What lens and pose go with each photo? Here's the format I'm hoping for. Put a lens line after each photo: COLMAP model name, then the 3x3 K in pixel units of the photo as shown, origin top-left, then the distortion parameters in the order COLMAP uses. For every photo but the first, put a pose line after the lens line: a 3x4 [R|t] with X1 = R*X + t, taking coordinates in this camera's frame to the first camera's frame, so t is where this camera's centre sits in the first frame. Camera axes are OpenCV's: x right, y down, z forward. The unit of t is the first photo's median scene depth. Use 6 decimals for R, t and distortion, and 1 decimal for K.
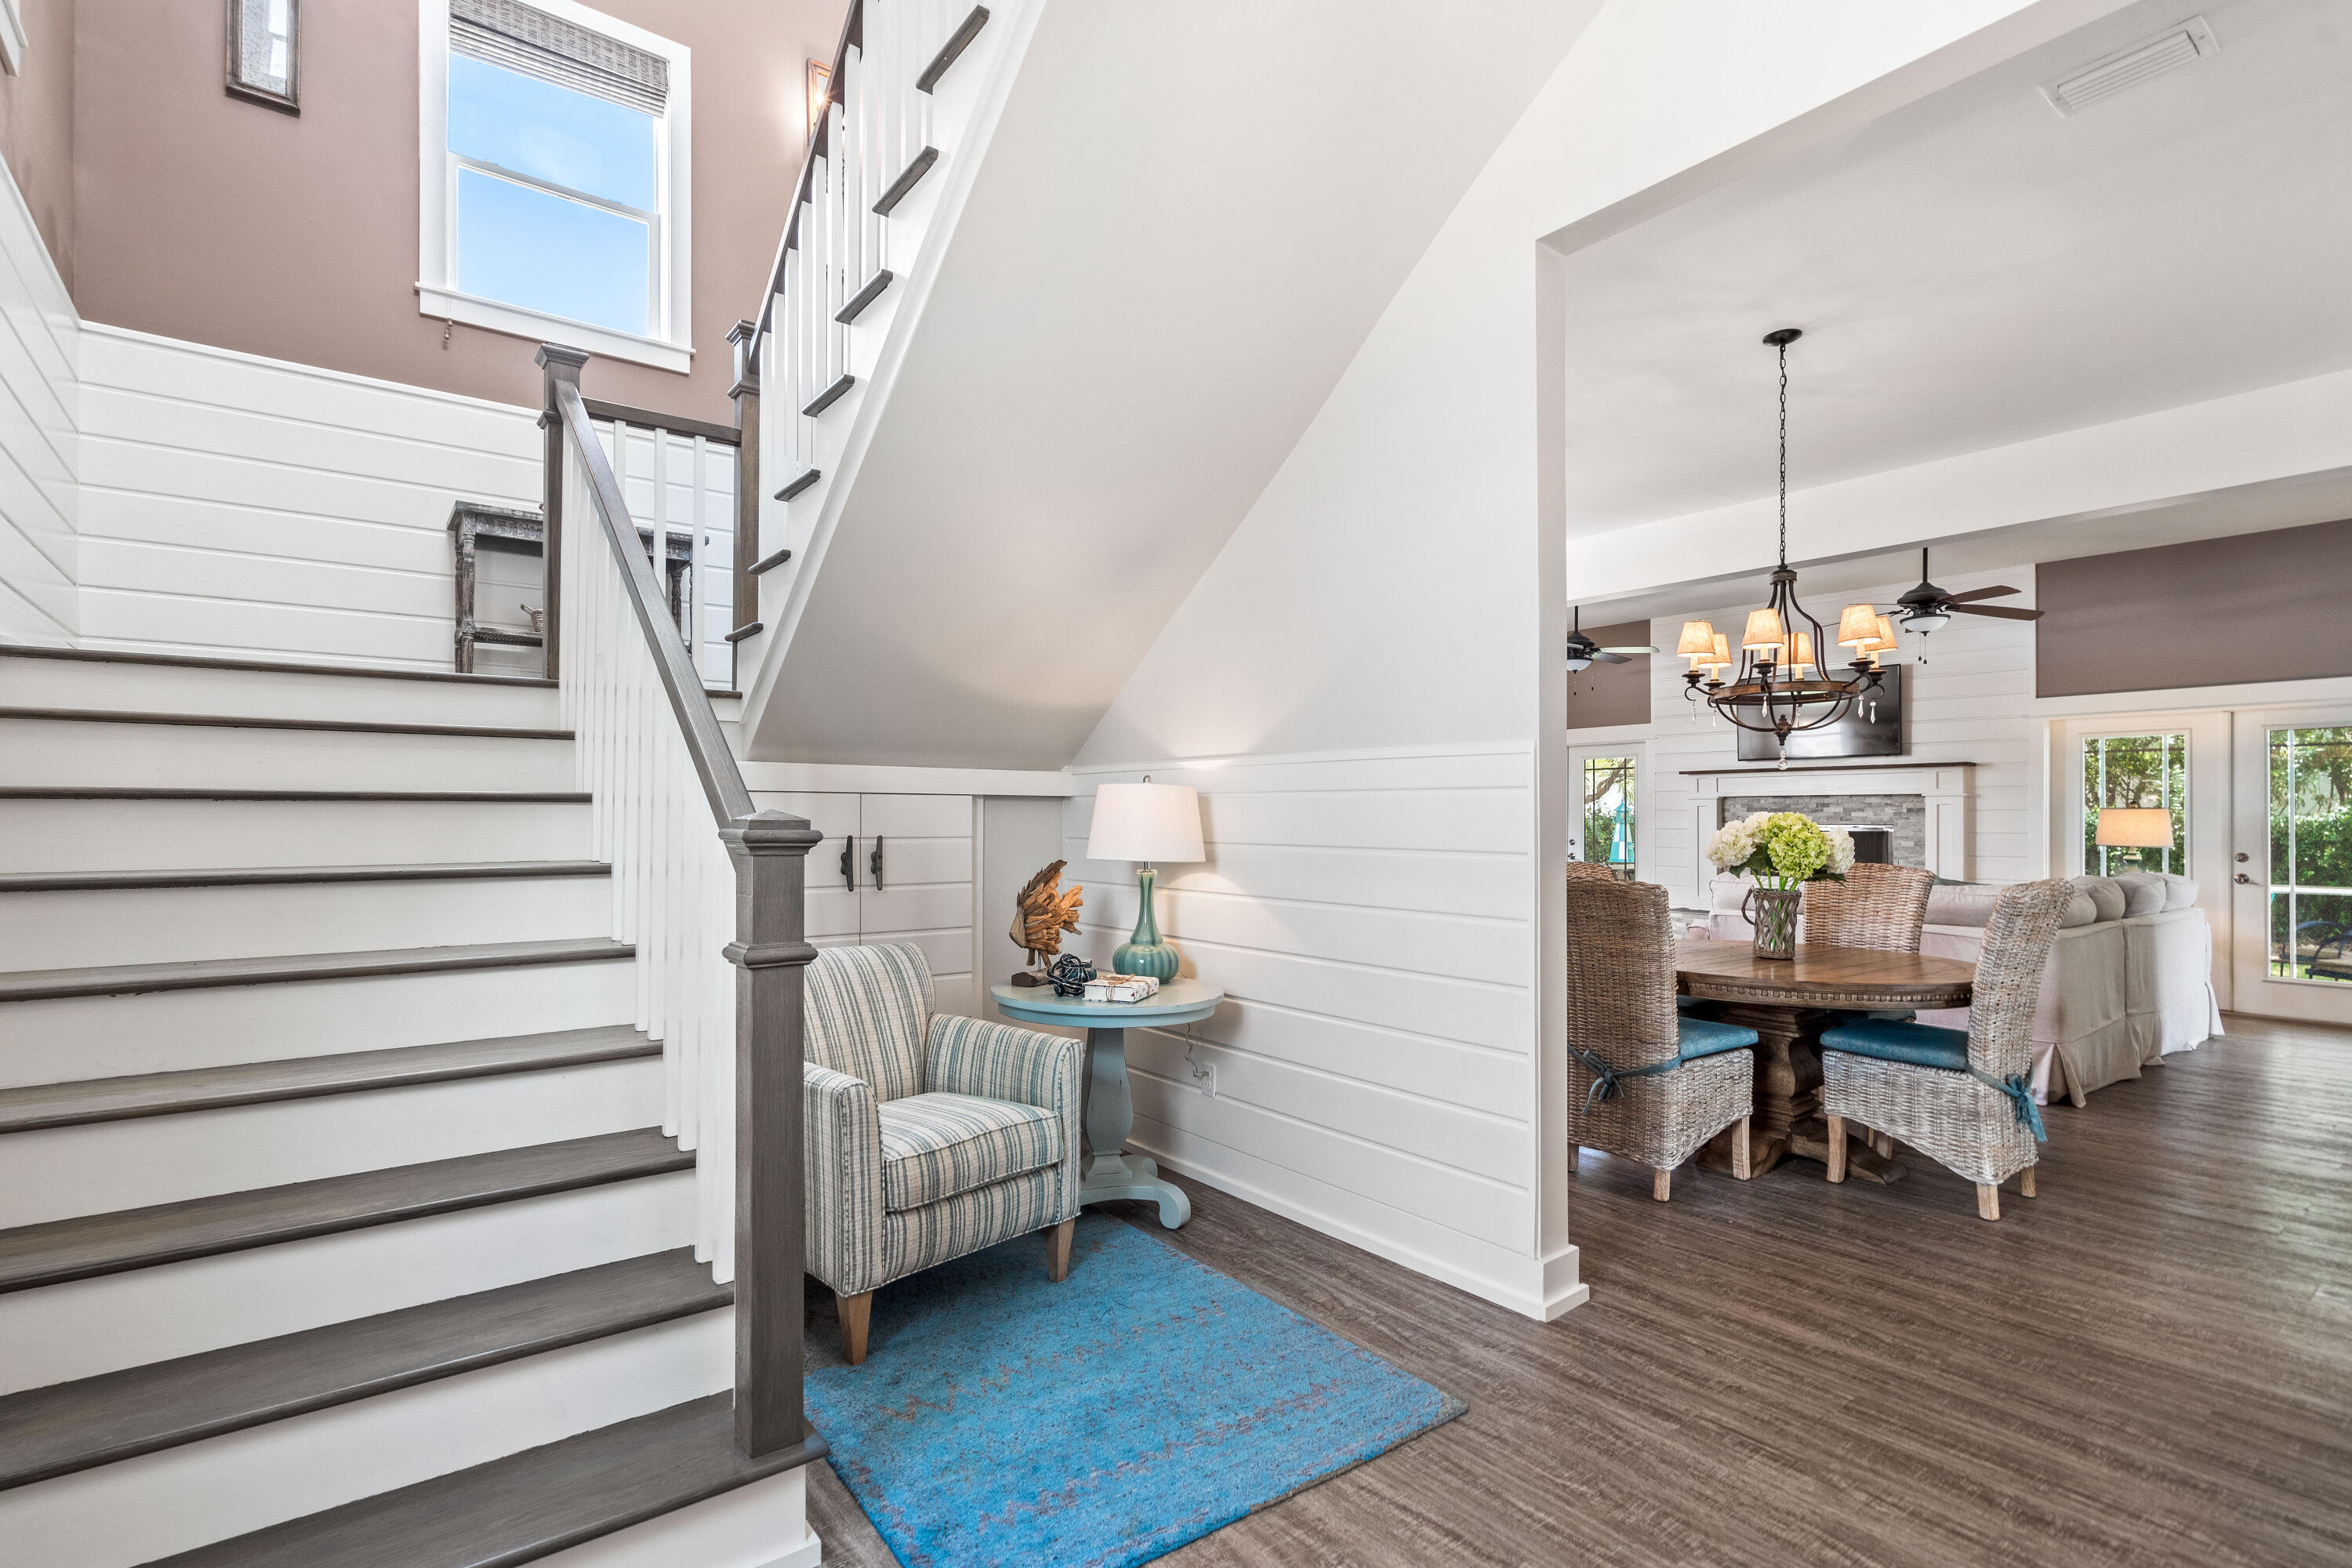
lens RADIAL K [[1122.6, 0, 1119.2], [0, 1122.6, 814.3], [0, 0, 1]] dist [-0.001815, -0.000455]
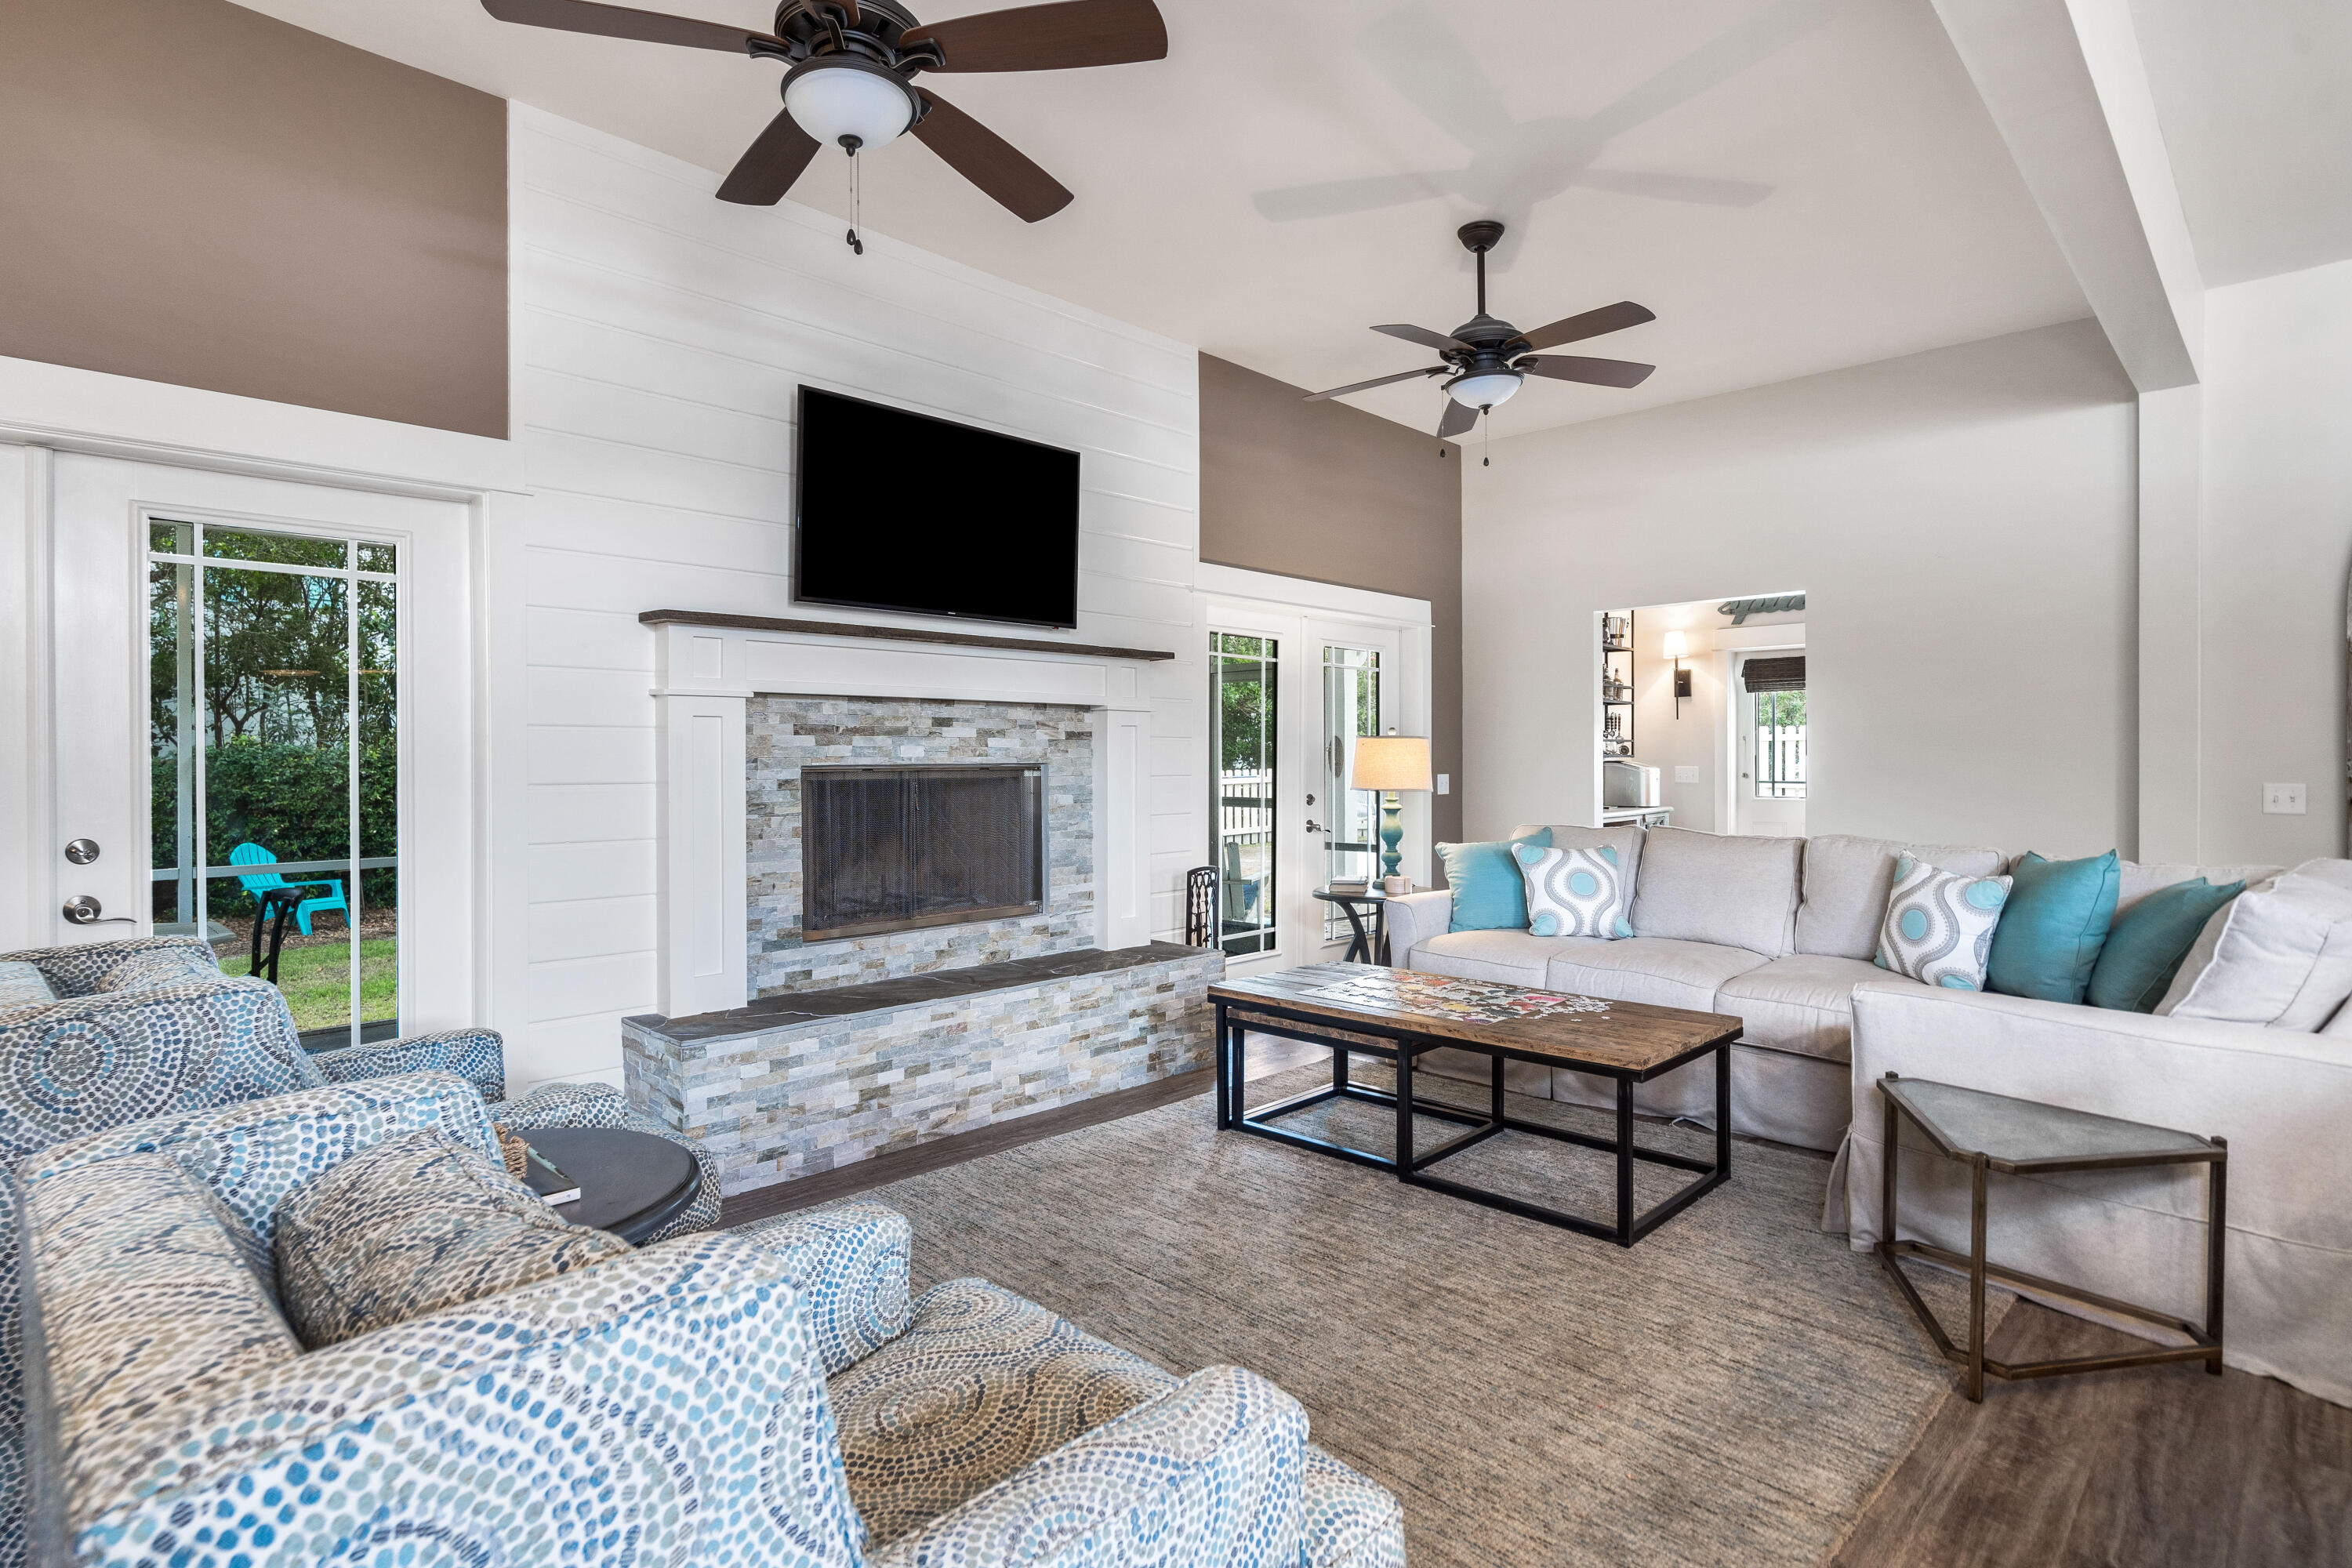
lens RADIAL K [[1174.9, 0, 1174.1], [0, 1174.9, 768.1], [0, 0, 1]] dist [-0.003567, -0.000968]
pose [[-0.170984, -0.008156, 0.985240, 0.075892], [0.001857, 0.999961, 0.008600, 0.003460], [-0.985272, 0.003300, -0.170962, 0.521119]]
